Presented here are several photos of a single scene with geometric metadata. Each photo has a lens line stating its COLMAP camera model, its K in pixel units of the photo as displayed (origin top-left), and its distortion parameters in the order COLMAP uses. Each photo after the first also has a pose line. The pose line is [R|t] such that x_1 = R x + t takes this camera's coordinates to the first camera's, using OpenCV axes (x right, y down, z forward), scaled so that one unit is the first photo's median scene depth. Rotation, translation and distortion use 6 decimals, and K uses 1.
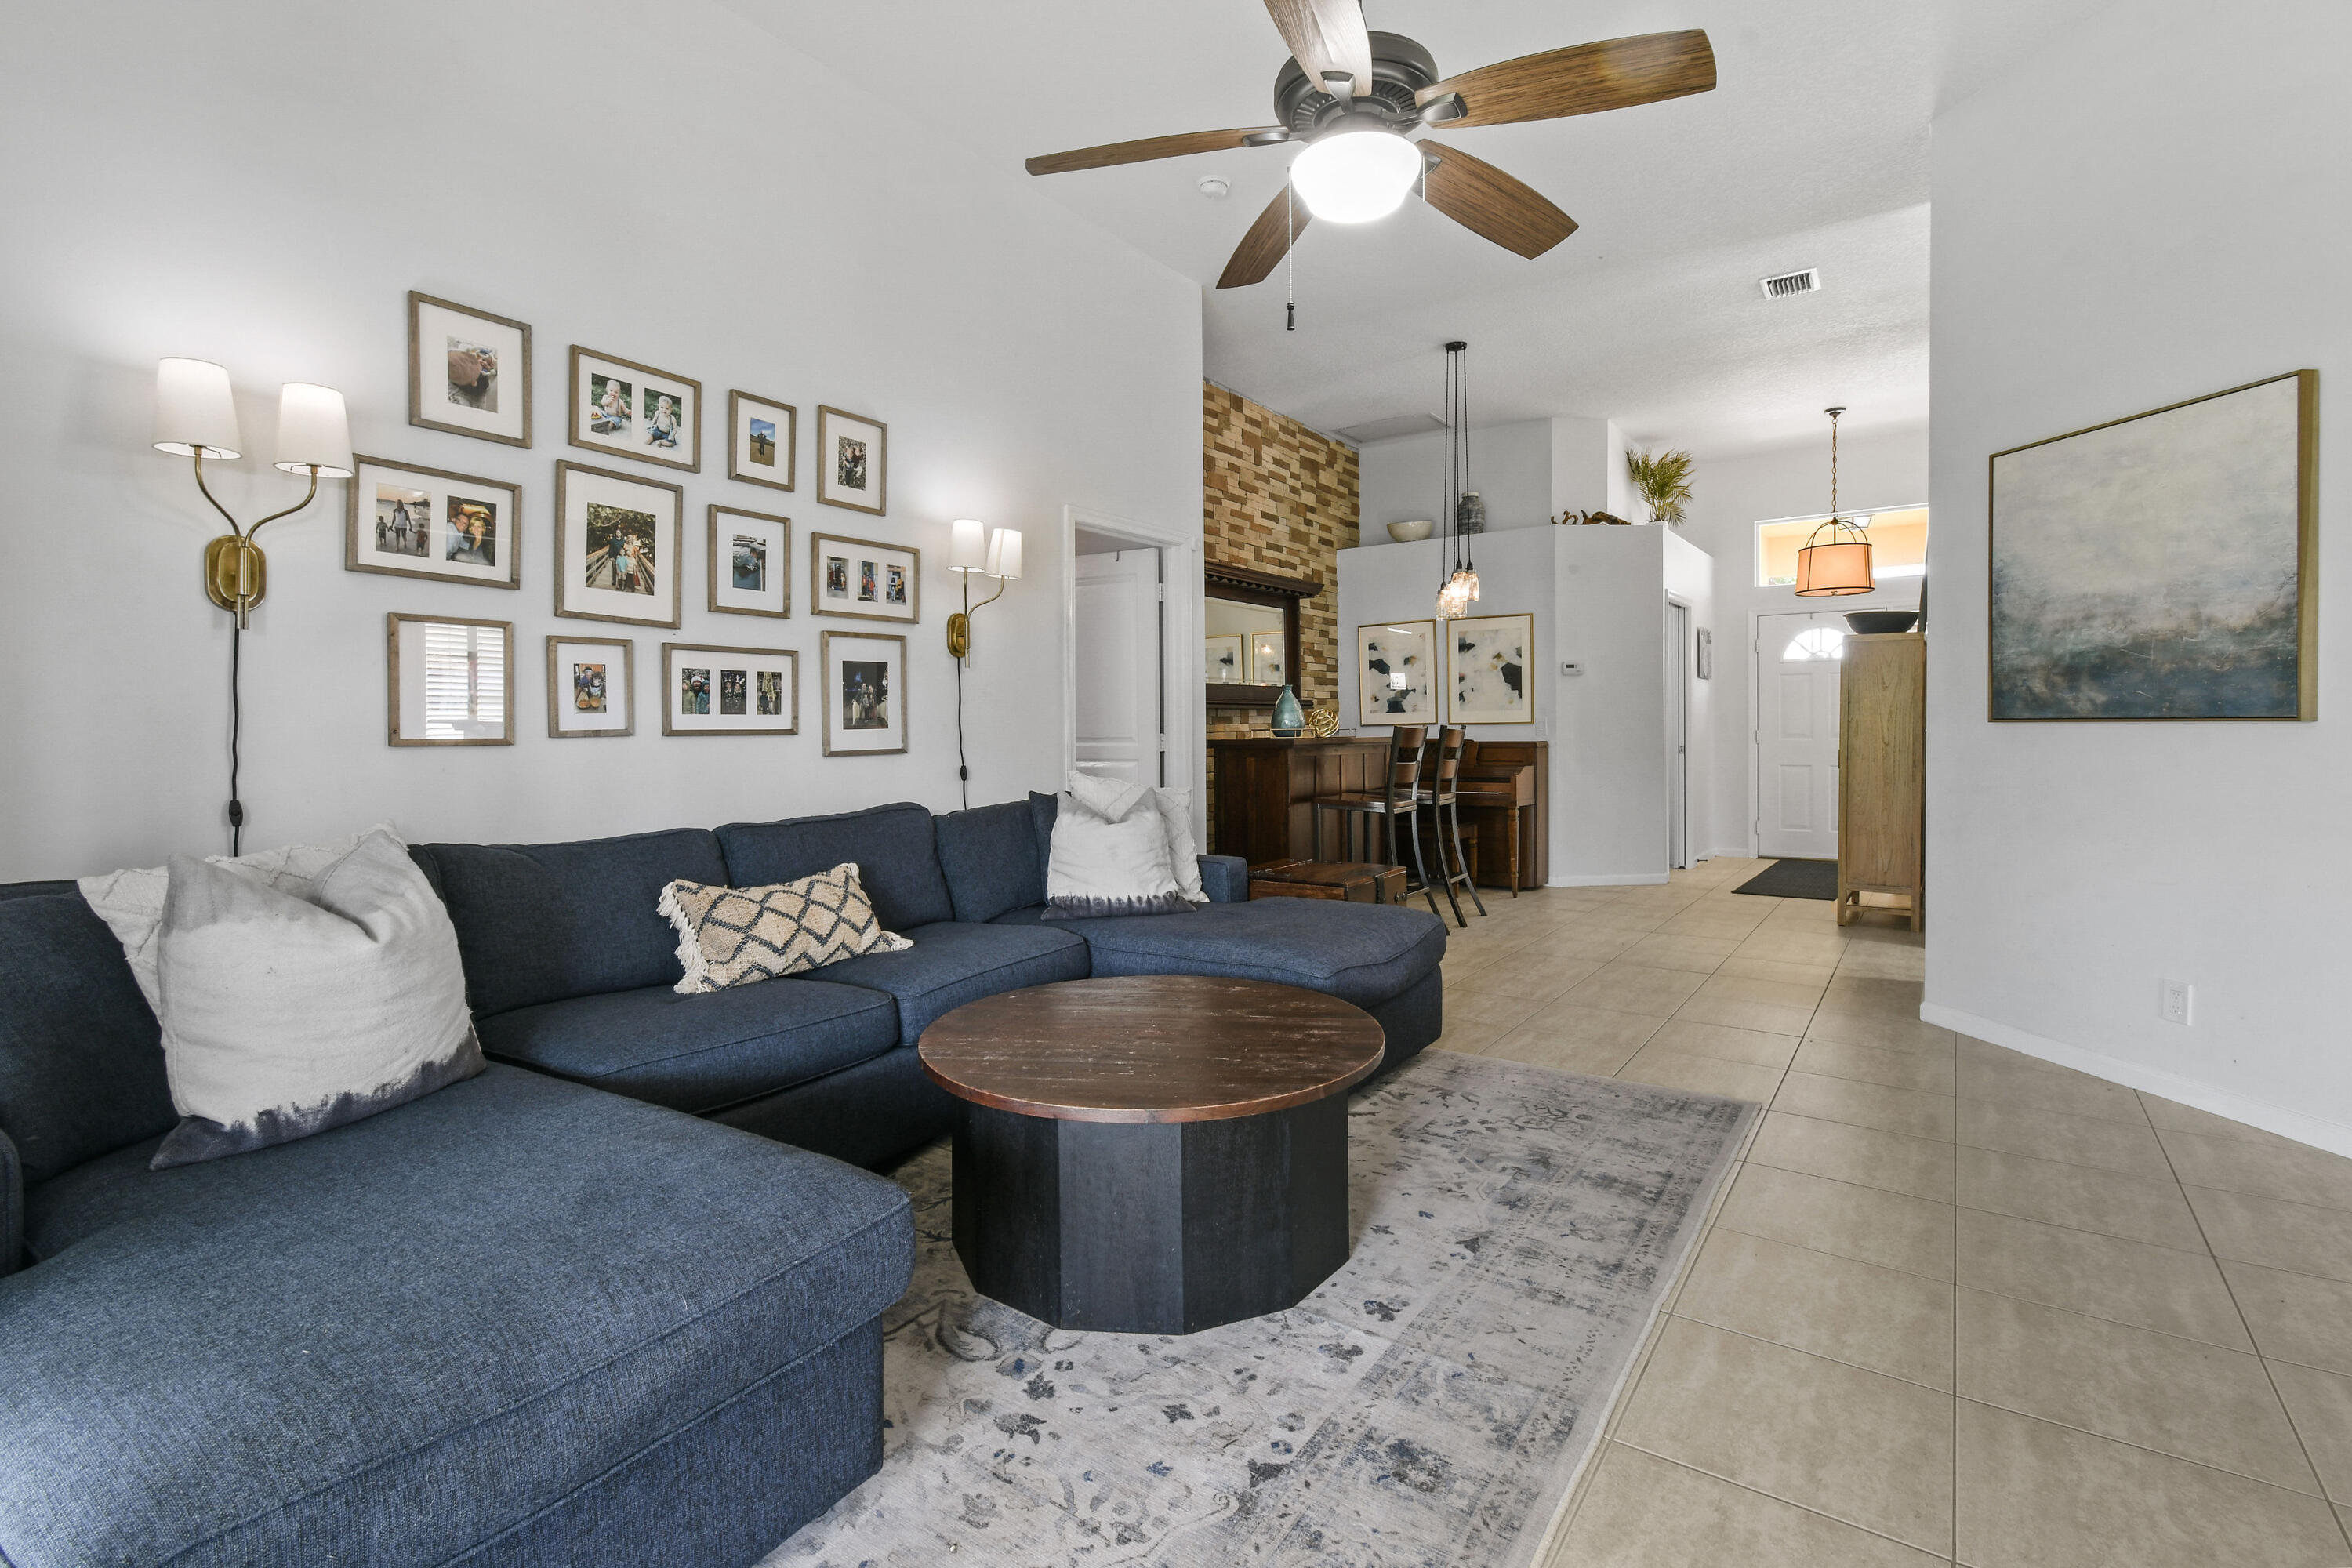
lens RADIAL K [[1096.3, 0, 1188.3], [0, 1096.3, 747.6], [0, 0, 1]] dist [0.007161, 0.000486]
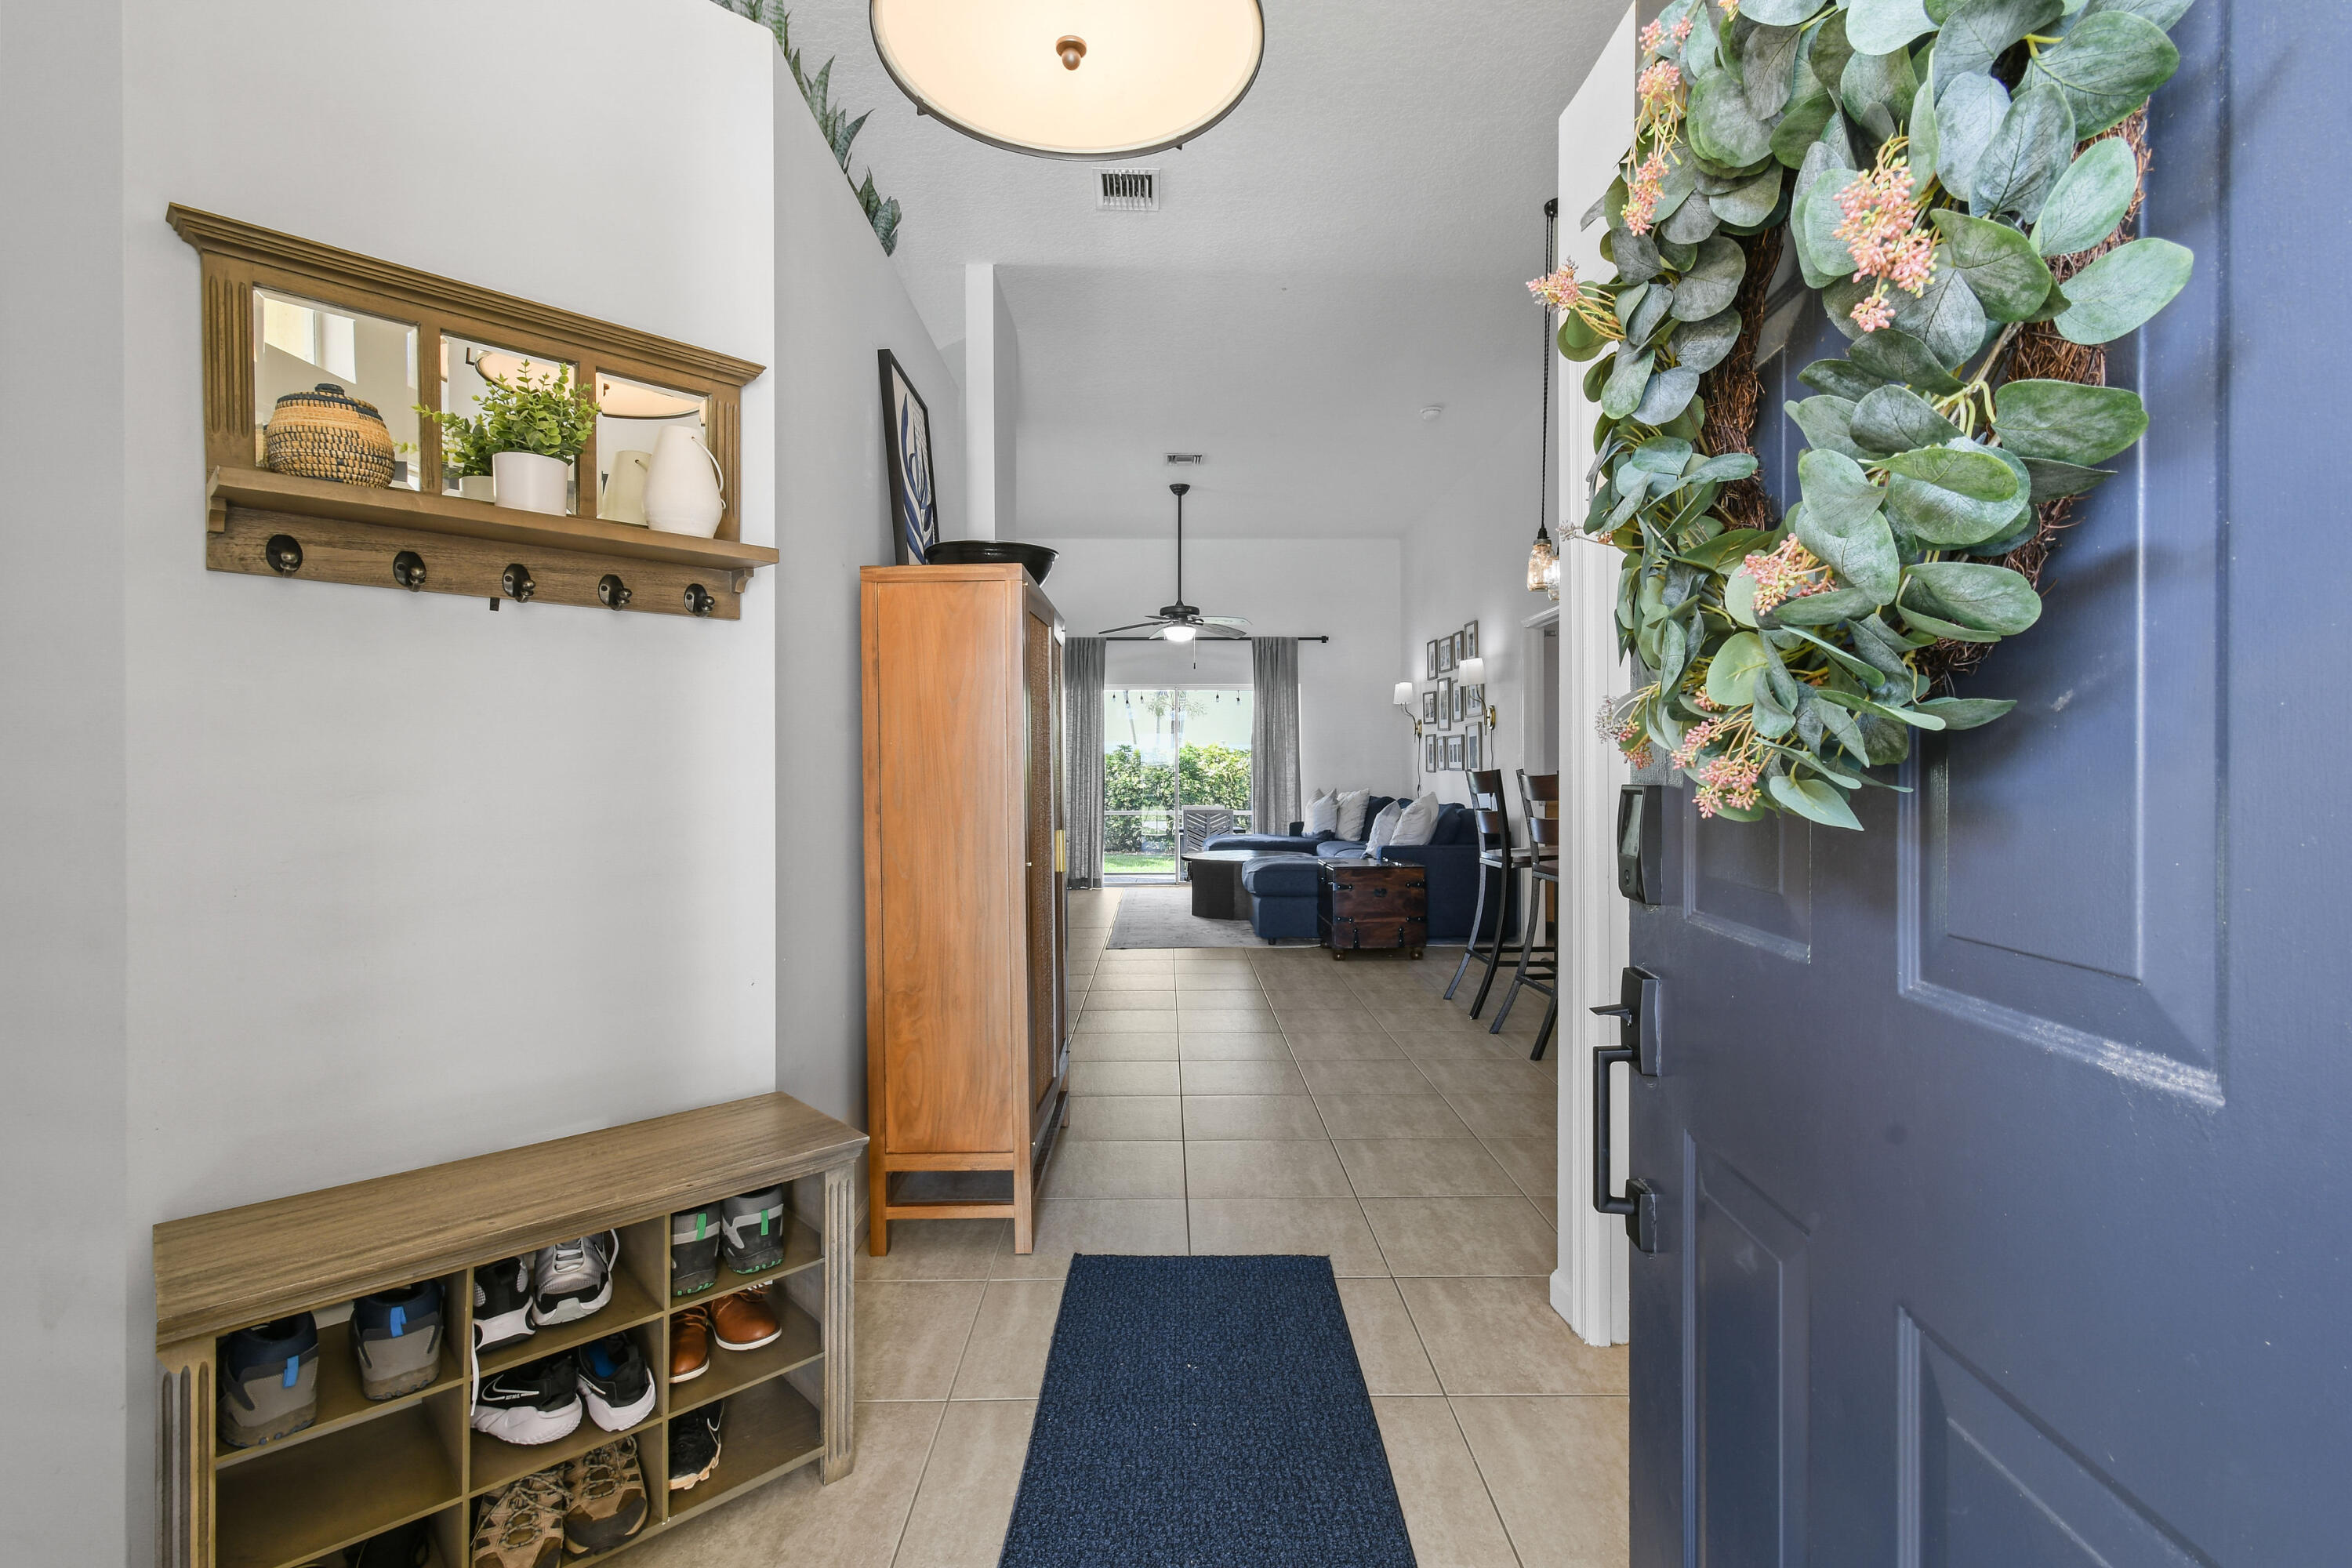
lens RADIAL K [[1076.0, 0, 1179.5], [0, 1076.0, 772.6], [0, 0, 1]] dist [0.003956, 0.000464]
pose [[-0.811115, 0.011130, -0.584780, 1.466053], [-0.003659, 0.999703, 0.024102, -0.059949], [0.584875, 0.021689, -0.810834, 2.501794]]
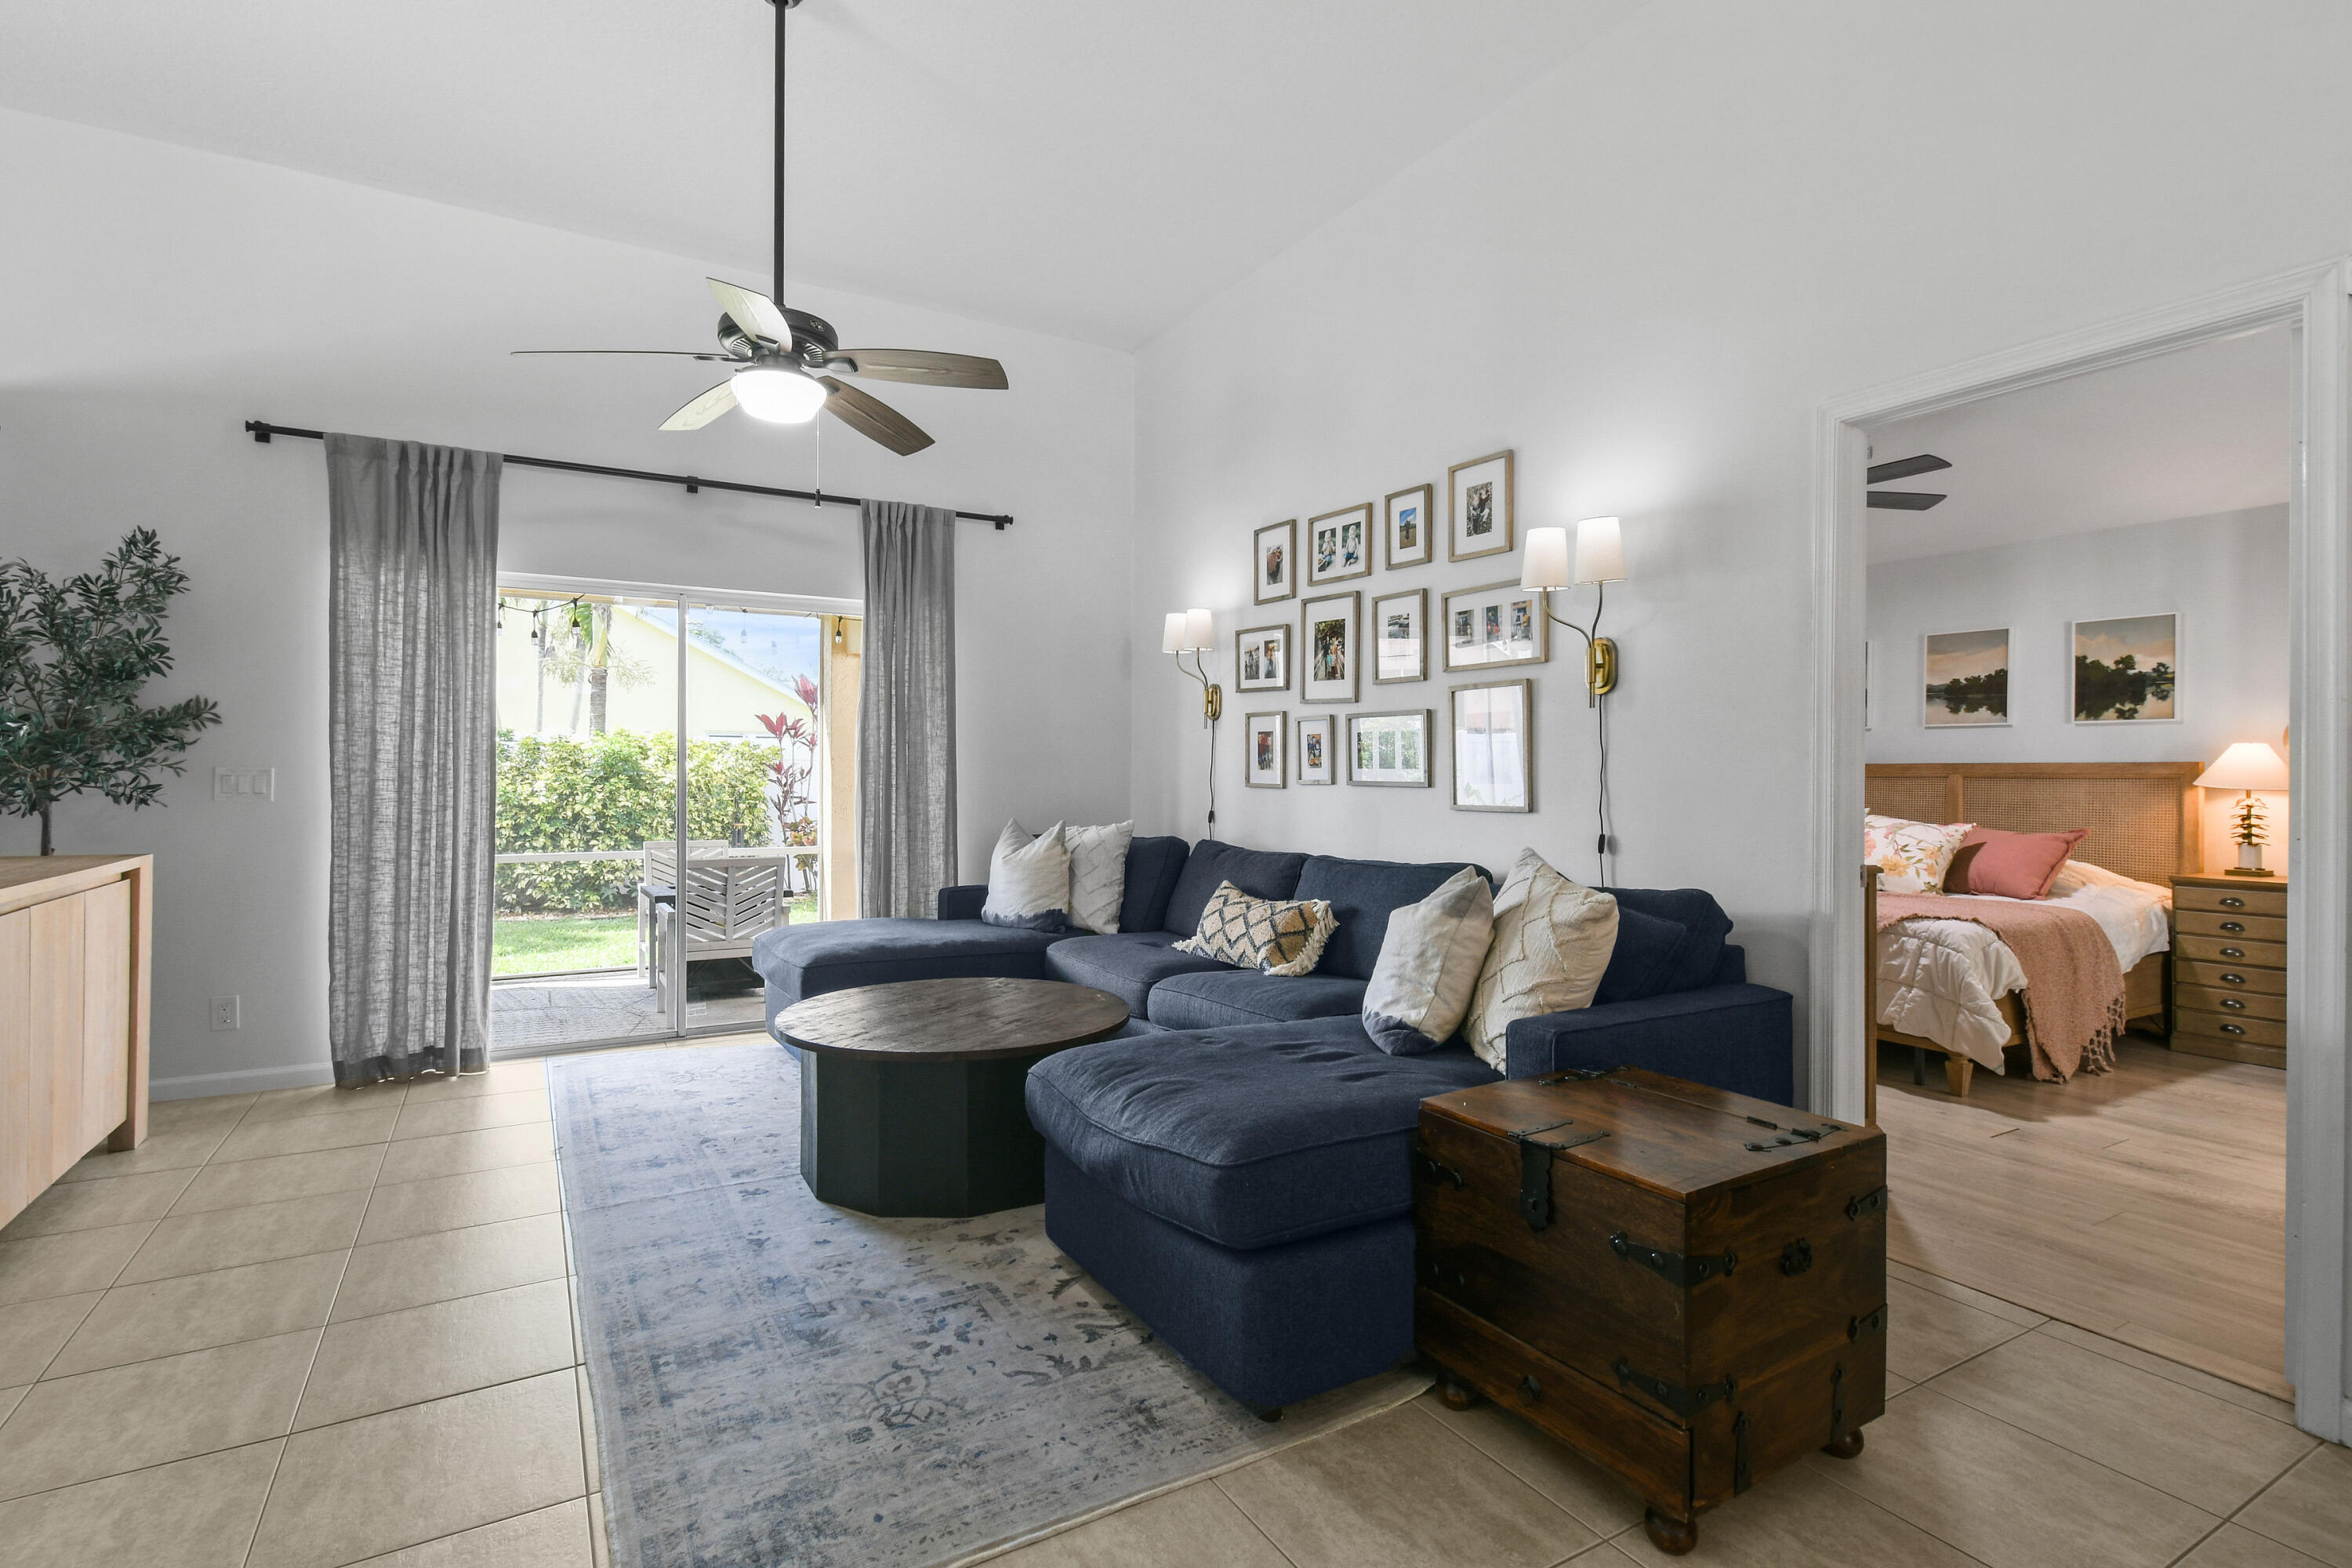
lens RADIAL K [[1120.0, 0, 1162.8], [0, 1120.0, 775.6], [0, 0, 1]] dist [0.006609, 0.001035]
pose [[-0.425969, 0.009677, -0.904686, 0.745291], [-0.020528, 0.999582, 0.020358, -0.040326], [0.904505, 0.027244, -0.425593, 1.233320]]
